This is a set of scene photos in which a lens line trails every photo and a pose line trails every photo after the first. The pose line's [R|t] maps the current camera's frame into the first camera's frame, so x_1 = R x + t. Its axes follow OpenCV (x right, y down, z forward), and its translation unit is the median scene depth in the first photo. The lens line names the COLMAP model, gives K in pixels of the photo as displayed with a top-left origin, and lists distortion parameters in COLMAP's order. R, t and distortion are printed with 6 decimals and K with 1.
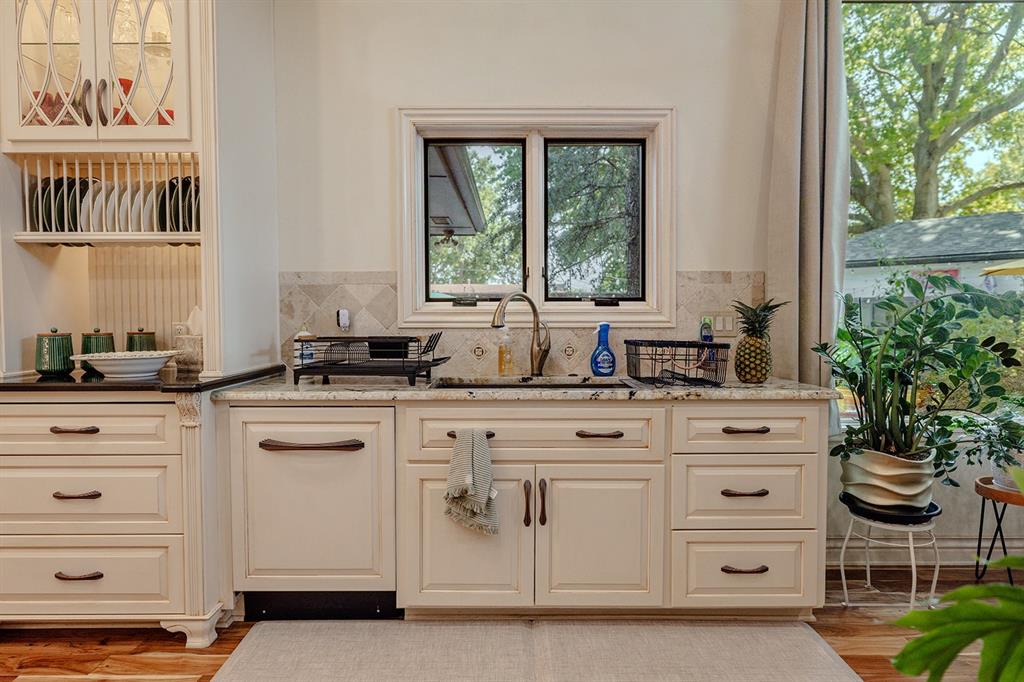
lens RADIAL K [[641.9, 0, 514.4], [0, 641.9, 341.0], [0, 0, 1]] dist [-0.003248, -0.000146]
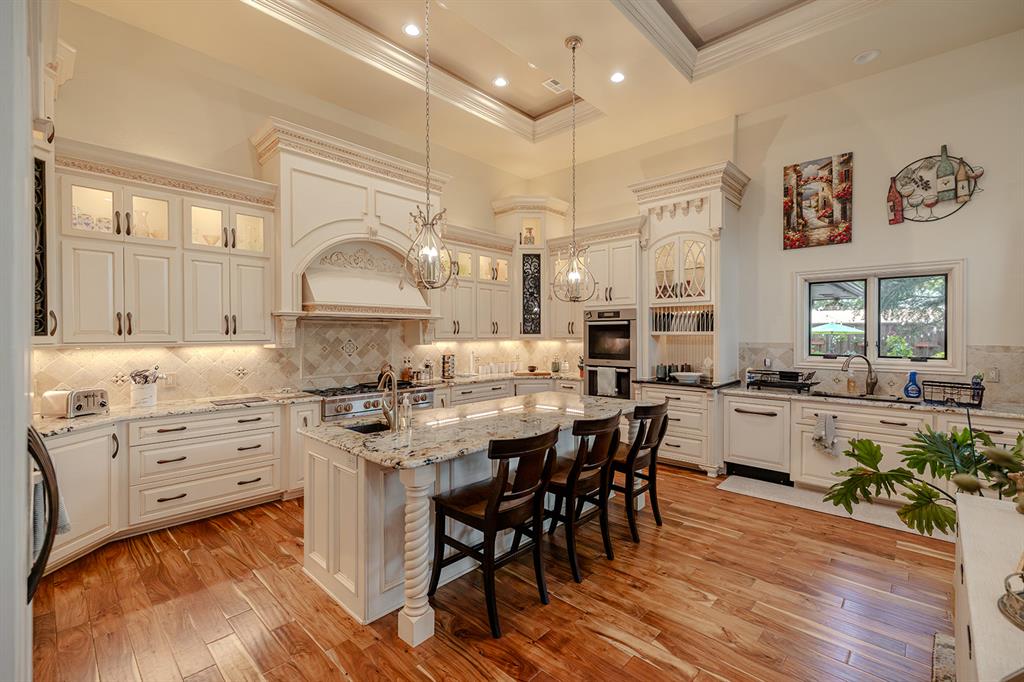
lens RADIAL K [[449.7, 0, 518.0], [0, 449.7, 337.7], [0, 0, 1]] dist [-0.000380, 0.000268]
pose [[0.734176, 0.009005, -0.678899, 0.208823], [-0.027665, 0.999478, -0.016661, -0.082806], [0.678395, 0.031014, 0.734042, -0.962005]]
